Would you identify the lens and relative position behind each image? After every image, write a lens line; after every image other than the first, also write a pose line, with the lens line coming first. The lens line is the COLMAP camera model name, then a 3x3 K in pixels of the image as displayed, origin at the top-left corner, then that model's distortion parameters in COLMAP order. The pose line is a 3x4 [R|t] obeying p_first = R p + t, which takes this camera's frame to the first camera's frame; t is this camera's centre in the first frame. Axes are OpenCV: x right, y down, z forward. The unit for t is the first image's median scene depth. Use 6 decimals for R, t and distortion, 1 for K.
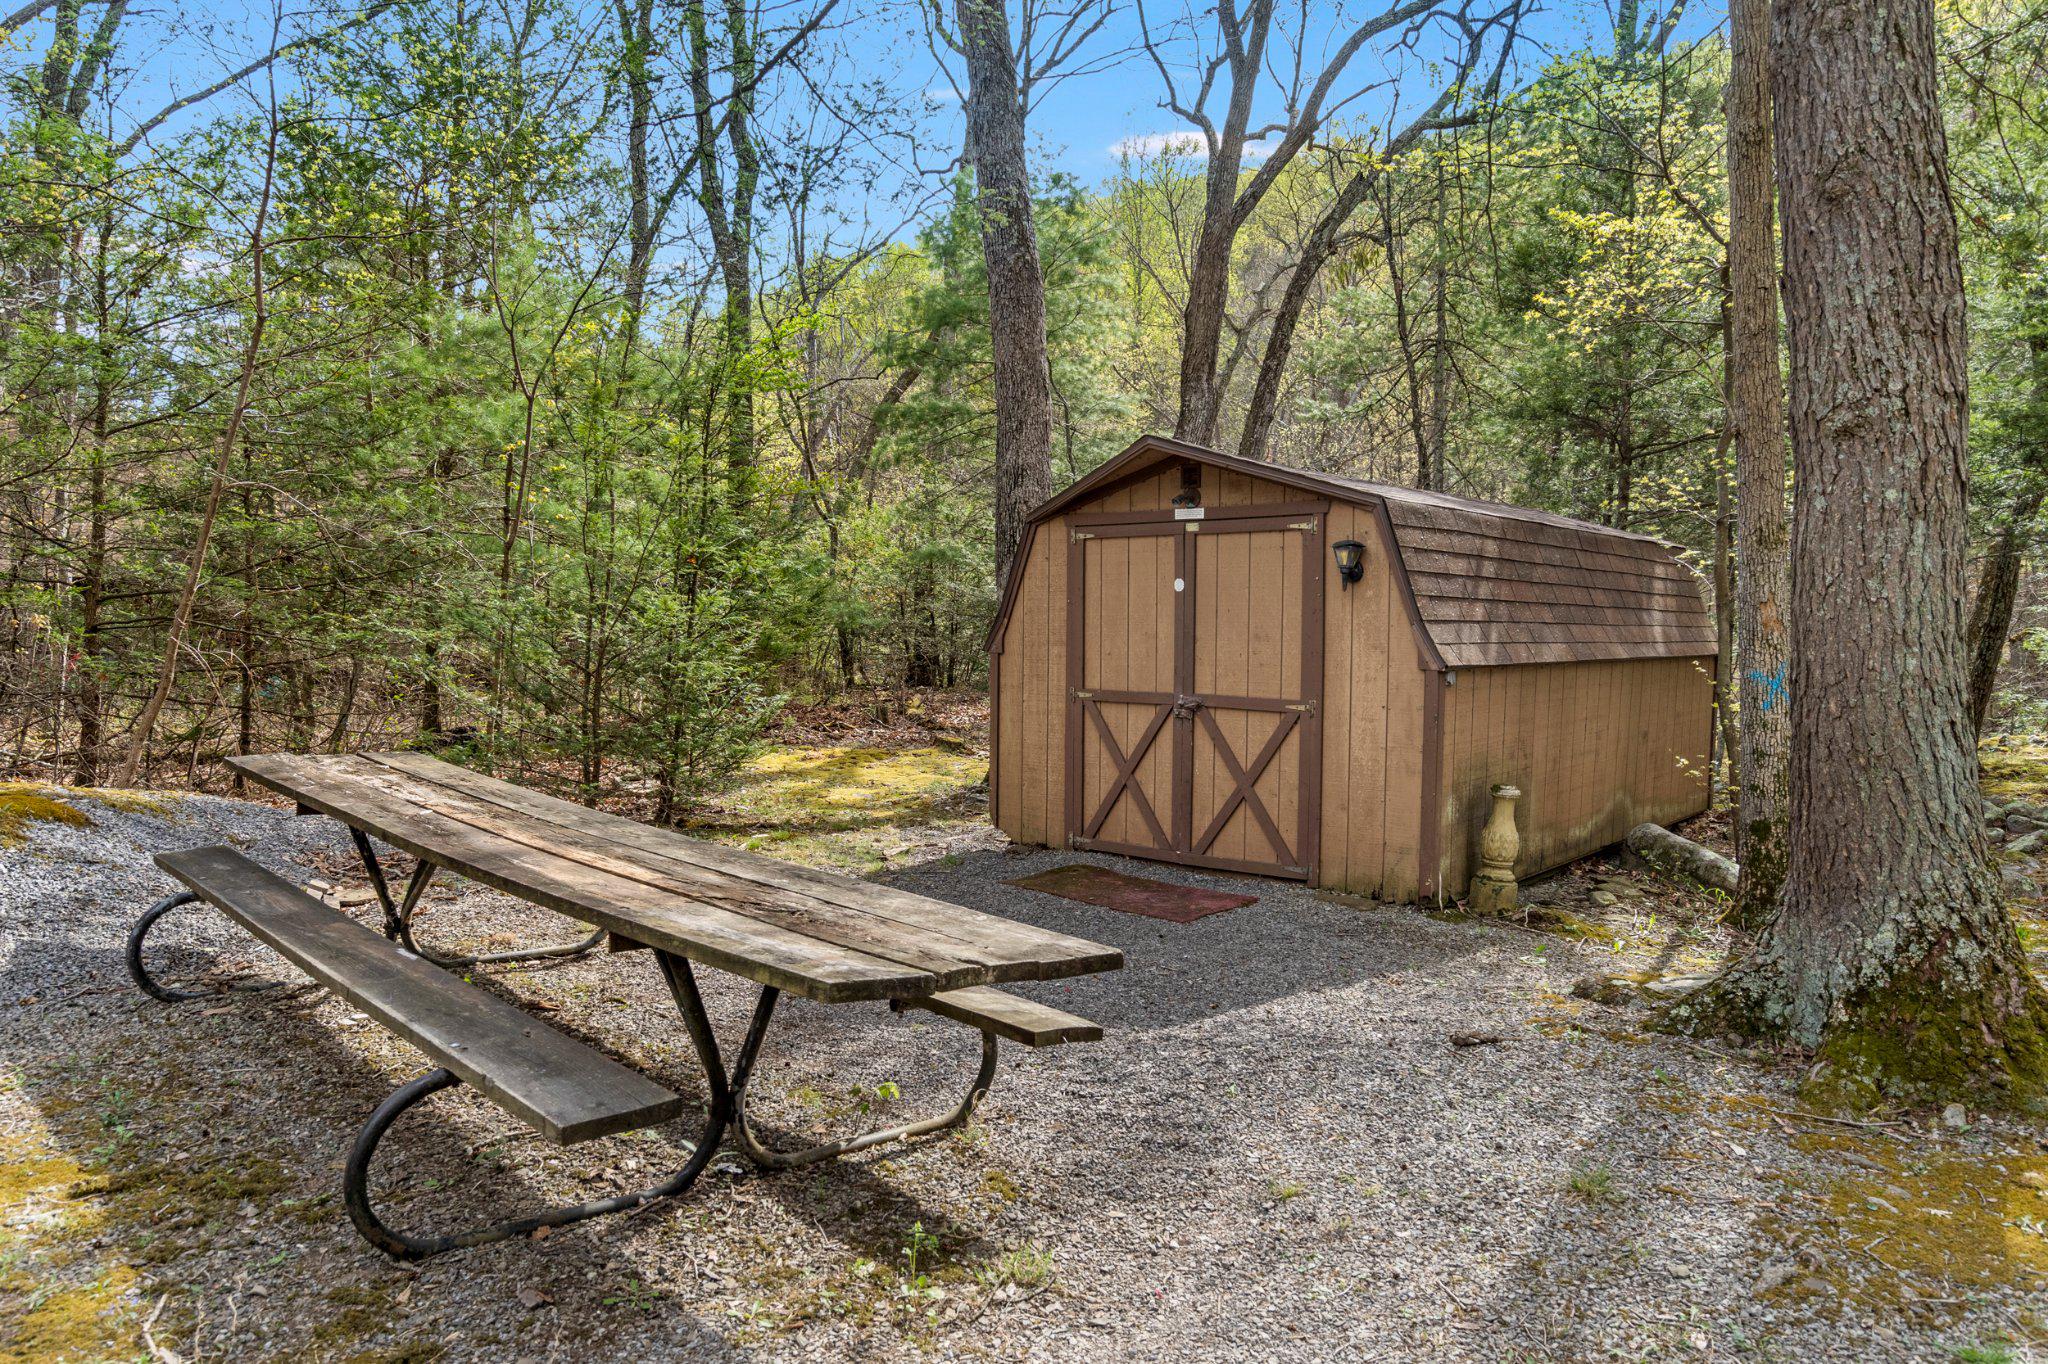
lens RADIAL K [[1286.6, 0, 1025.9], [0, 1286.6, 687.6], [0, 0, 1]] dist [-0.000214, -0.000072]
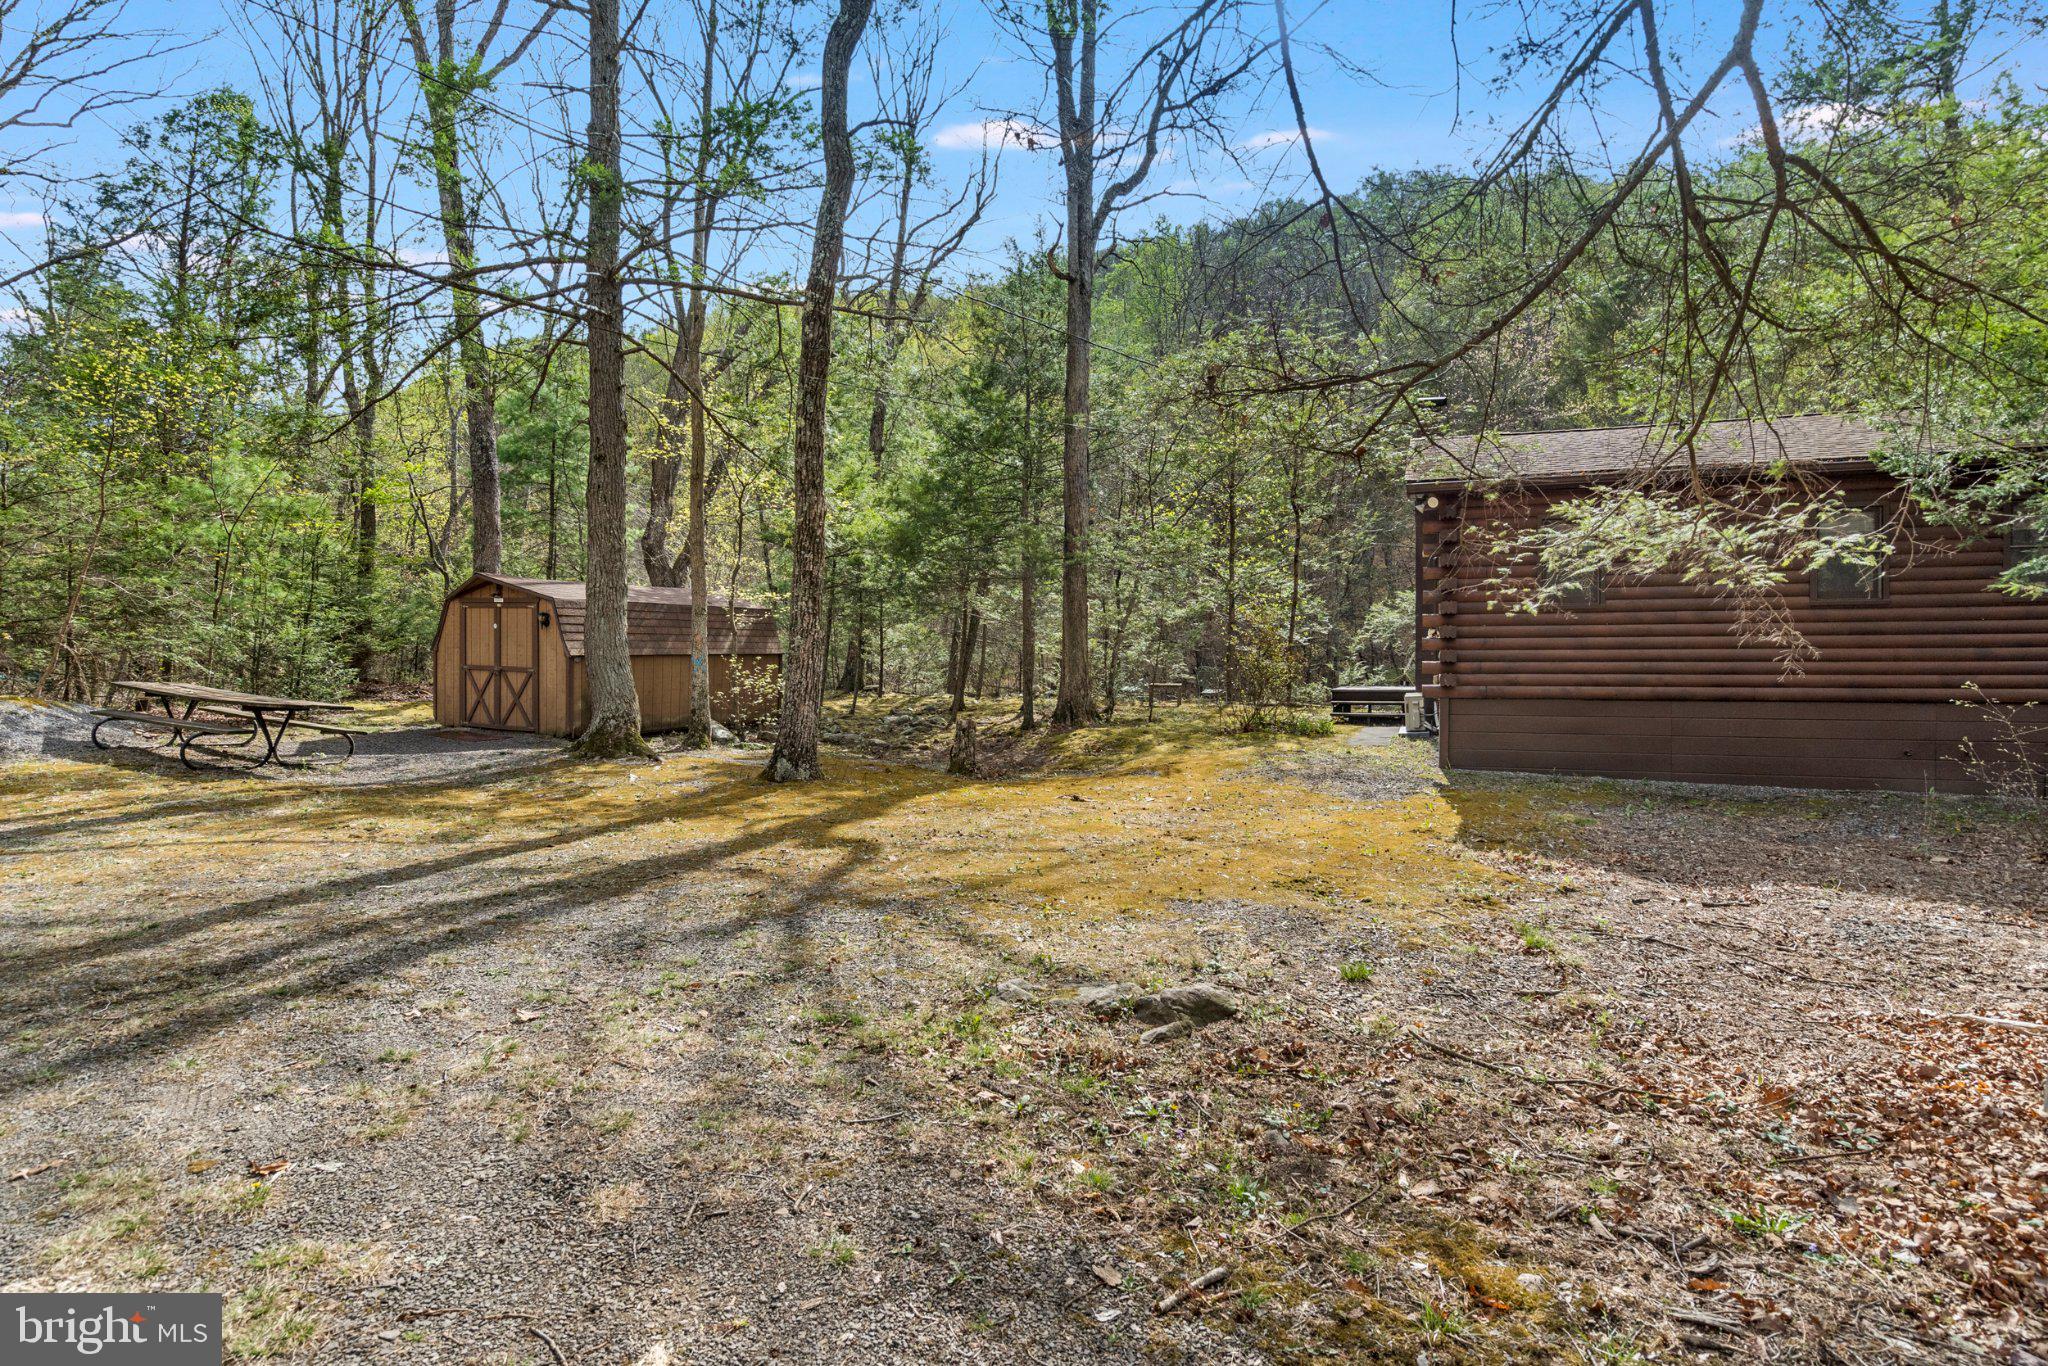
lens RADIAL K [[1034.7, 0, 1021.0], [0, 1034.7, 677.8], [0, 0, 1]] dist [-0.001288, -0.000146]
pose [[0.968573, -0.012499, 0.248417, 0.634567], [0.007438, 0.999745, 0.021305, -0.008596], [-0.248620, -0.018788, 0.968419, -1.362688]]
